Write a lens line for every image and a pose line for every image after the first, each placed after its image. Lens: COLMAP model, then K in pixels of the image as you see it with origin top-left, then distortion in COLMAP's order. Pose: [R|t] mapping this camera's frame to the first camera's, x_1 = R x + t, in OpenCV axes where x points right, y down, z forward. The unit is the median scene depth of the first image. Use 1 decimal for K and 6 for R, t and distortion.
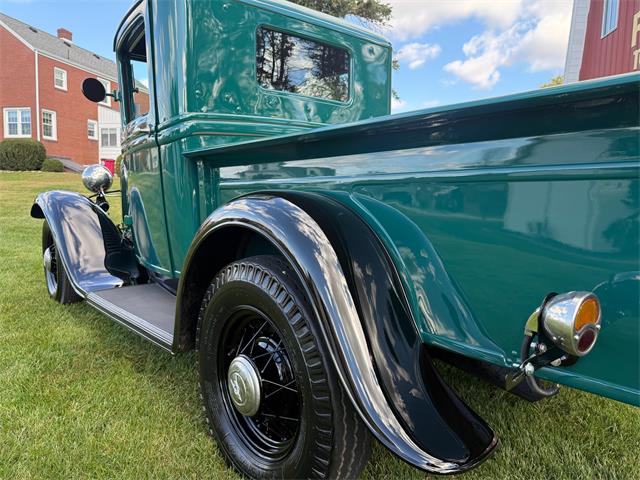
lens RADIAL K [[454.8, 0, 318.5], [0, 454.8, 237.4], [0, 0, 1]] dist [0.033411, -0.046299]
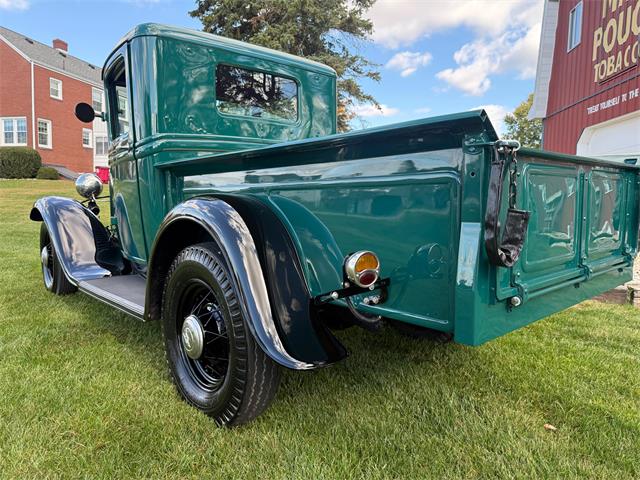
lens RADIAL K [[454.8, 0, 318.5], [0, 454.8, 237.4], [0, 0, 1]] dist [0.033411, -0.046299]
pose [[0.999951, -0.004556, 0.008750, 0.102774], [0.004678, 0.999892, -0.013901, 0.024205], [-0.008686, 0.013942, 0.999865, -0.187923]]
